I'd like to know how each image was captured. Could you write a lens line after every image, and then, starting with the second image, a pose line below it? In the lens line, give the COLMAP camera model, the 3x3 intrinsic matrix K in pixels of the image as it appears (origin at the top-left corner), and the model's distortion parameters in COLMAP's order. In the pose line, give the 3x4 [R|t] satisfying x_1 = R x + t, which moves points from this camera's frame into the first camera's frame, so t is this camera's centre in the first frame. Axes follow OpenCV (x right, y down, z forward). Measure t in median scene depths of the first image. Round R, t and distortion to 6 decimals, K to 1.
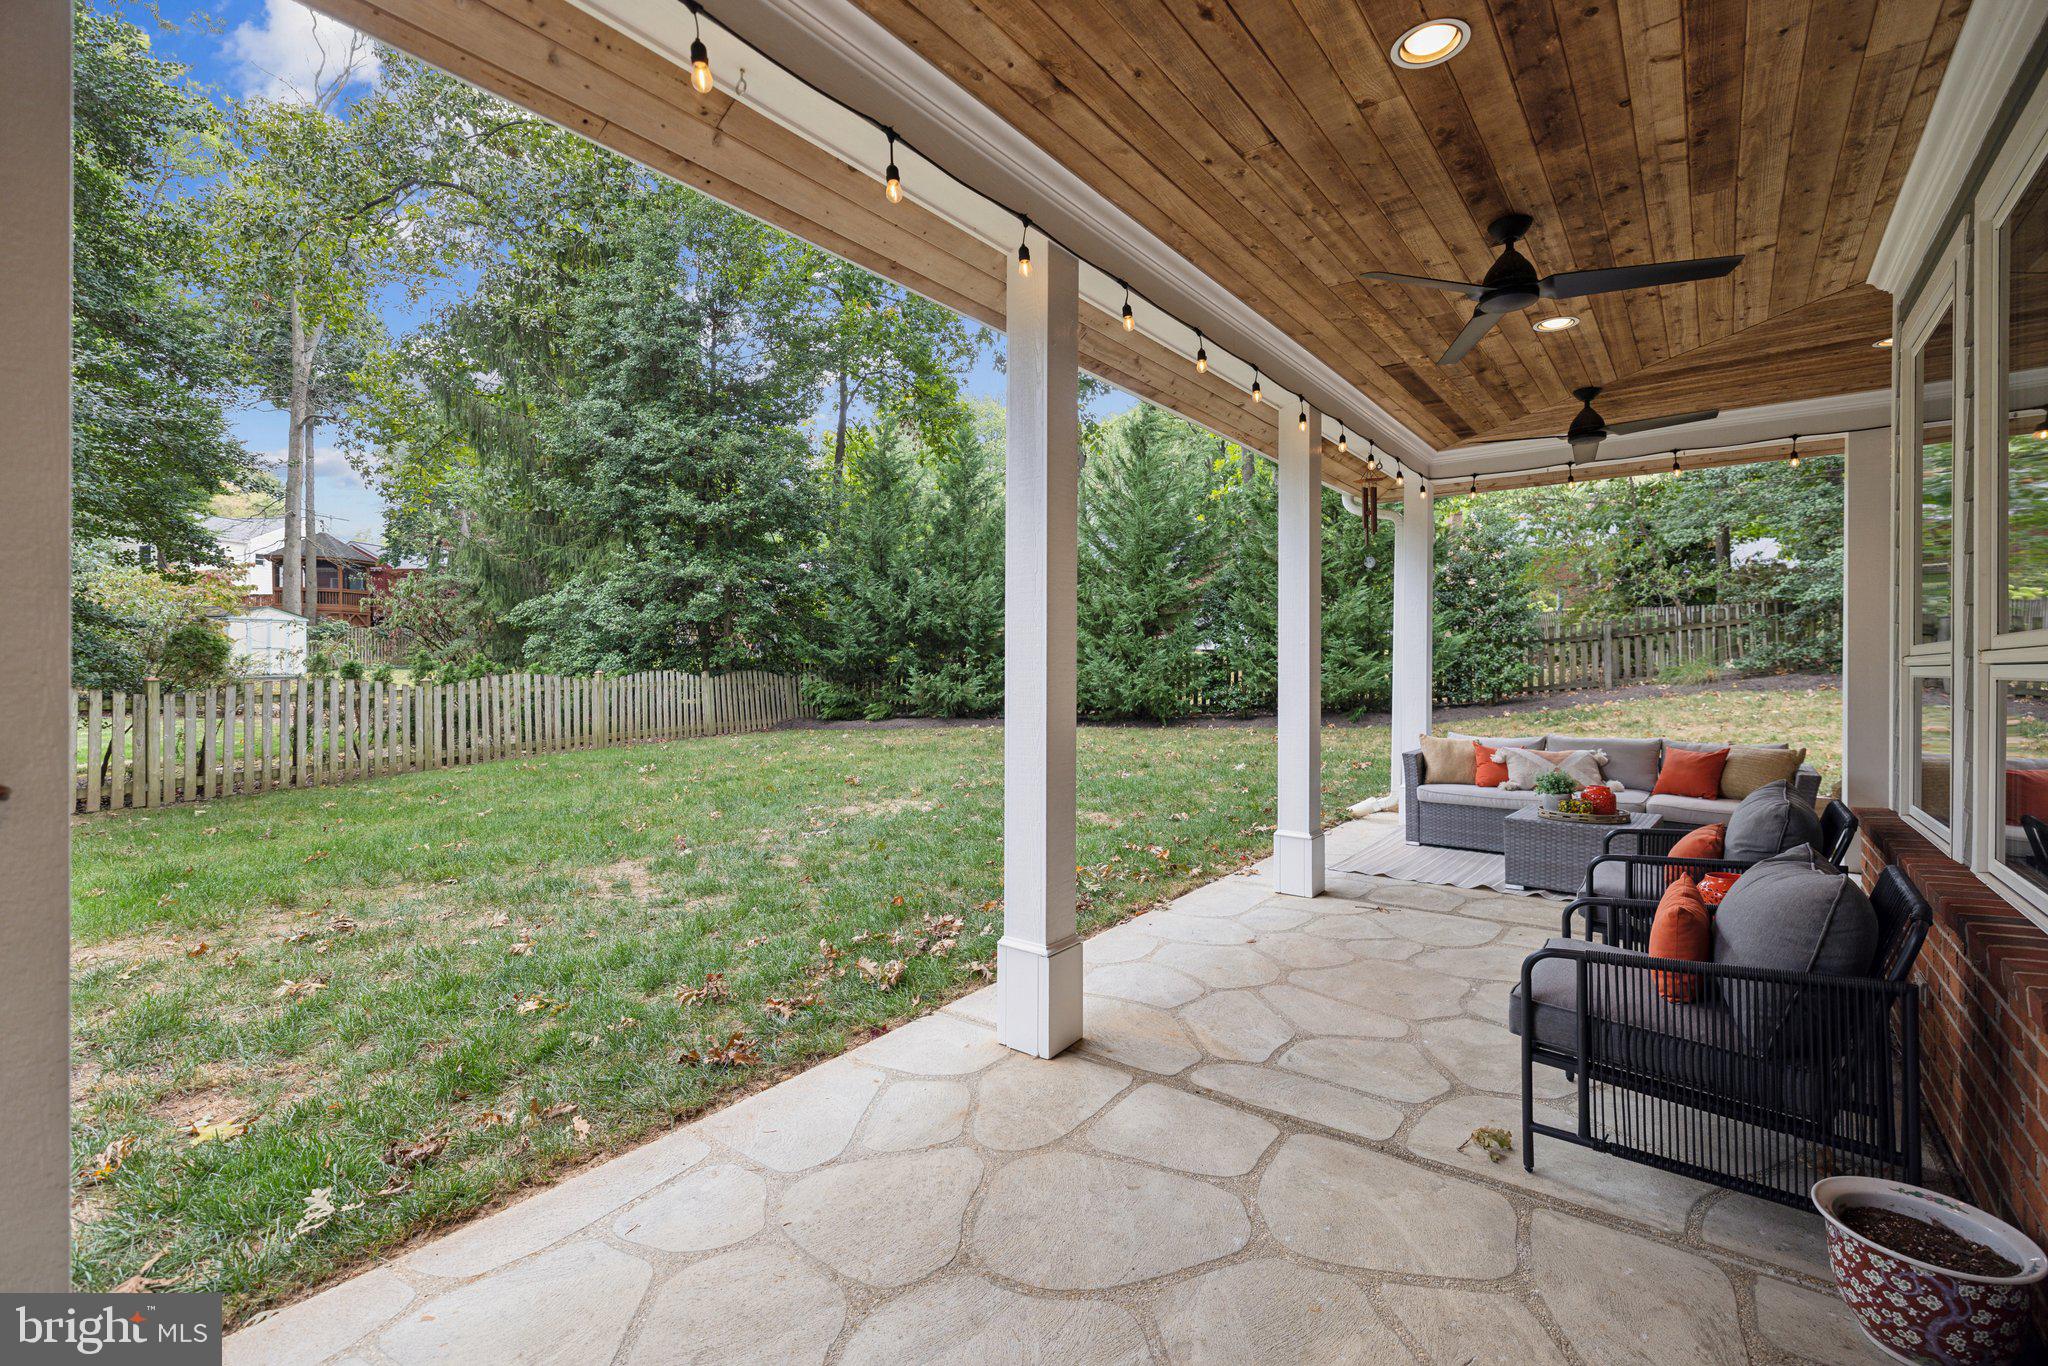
lens RADIAL K [[876.5, 0, 1027.7], [0, 876.5, 676.4], [0, 0, 1]] dist [0.004125, 0.000711]
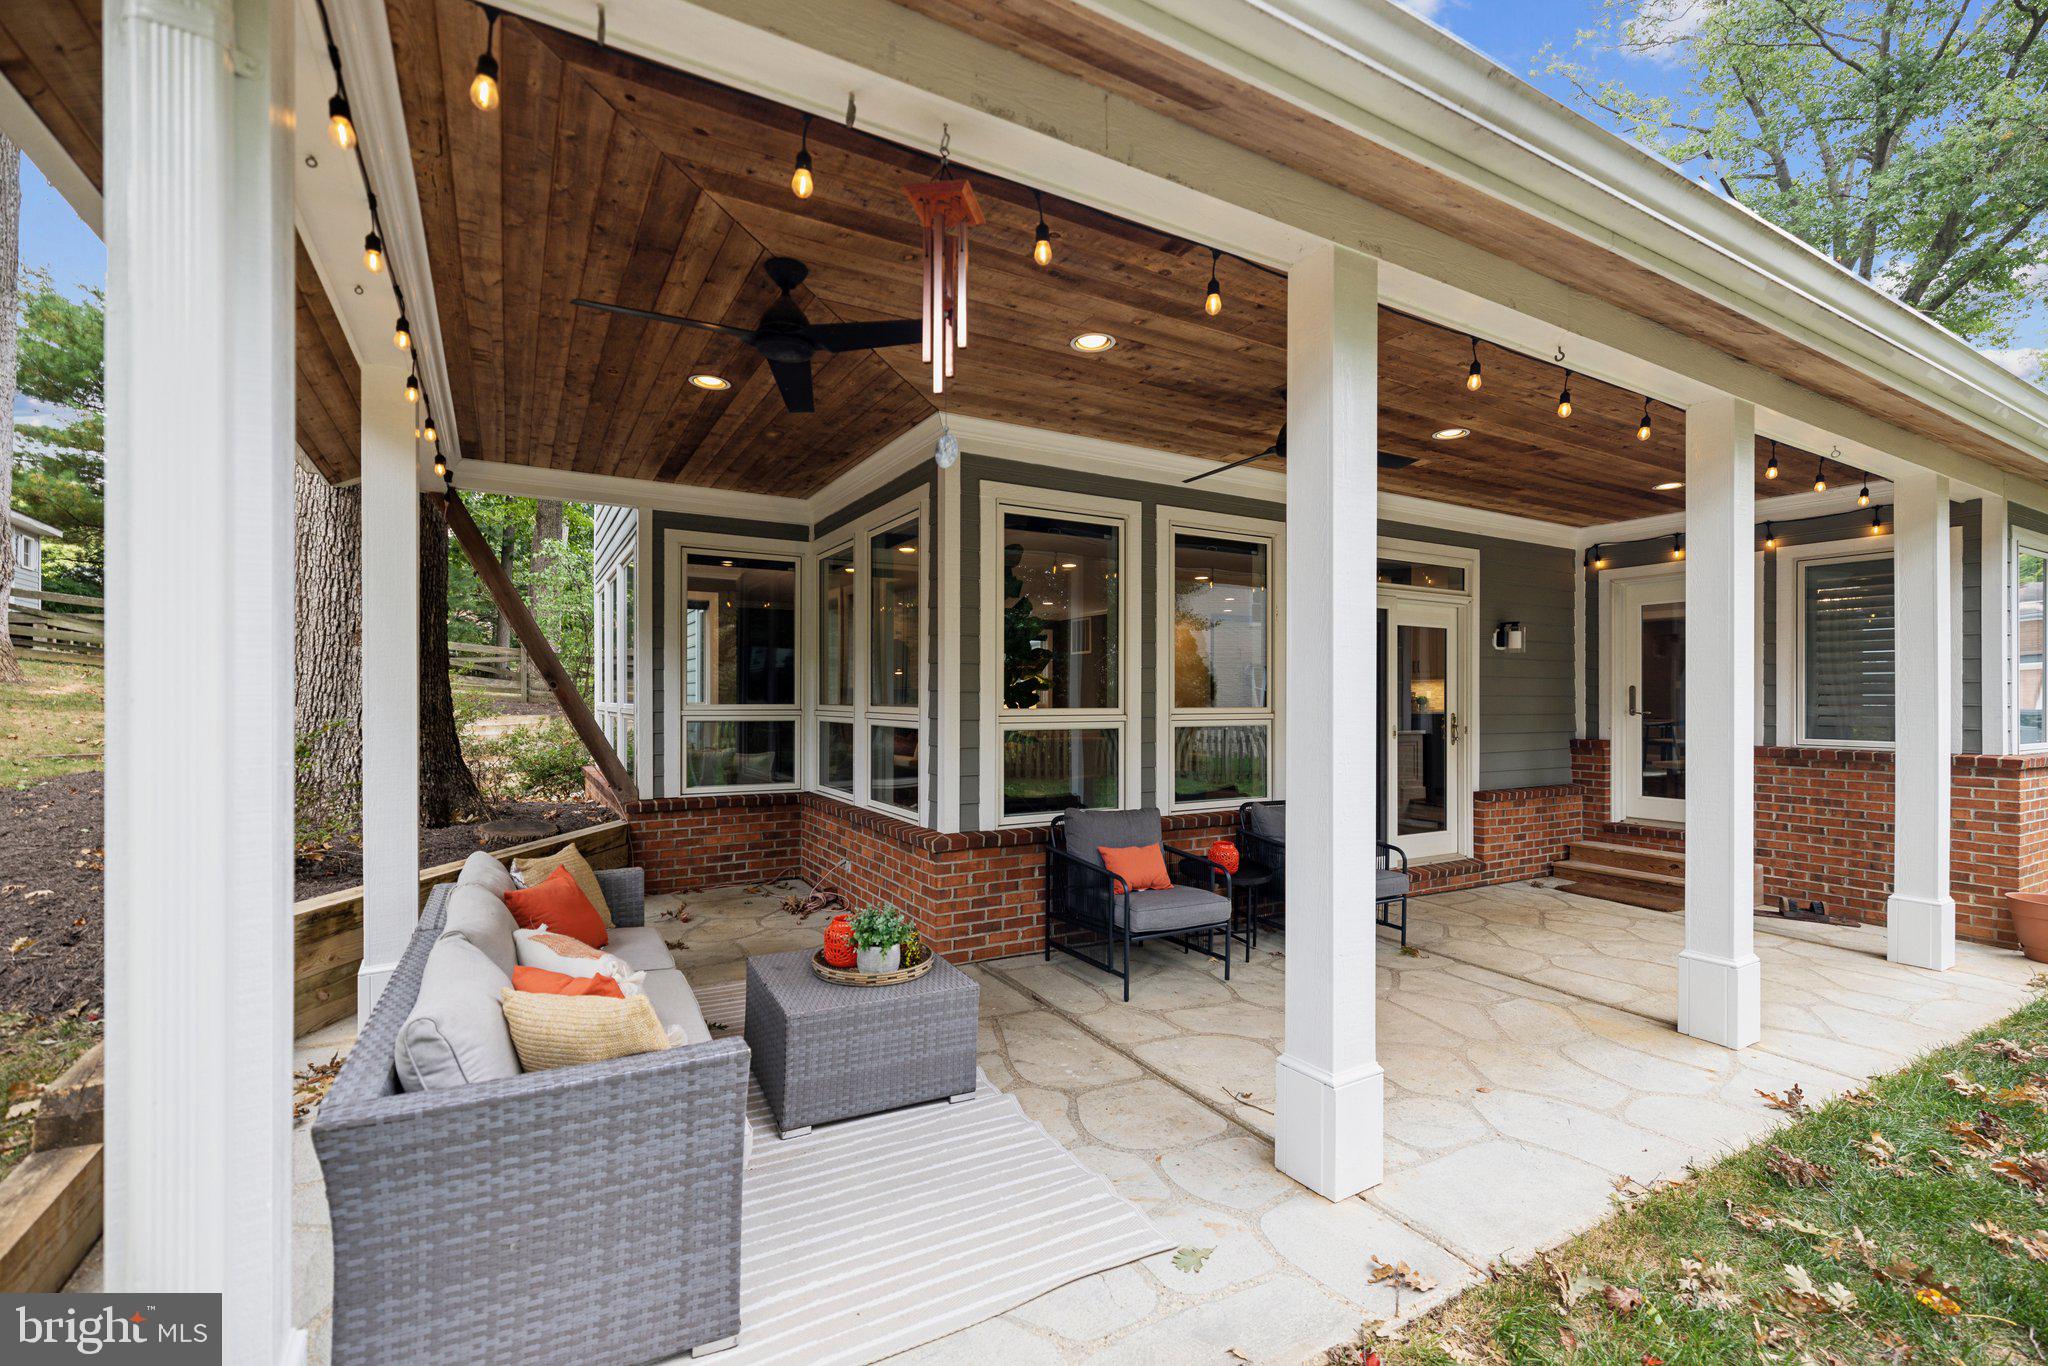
lens RADIAL K [[876.5, 0, 1009.8], [0, 876.5, 693.0], [0, 0, 1]] dist [0.004125, 0.000711]
pose [[-0.920973, -0.002695, 0.389617, 0.501273], [0.000568, 0.999966, 0.008260, -0.088643], [-0.389626, 0.007828, -0.920940, 2.785004]]
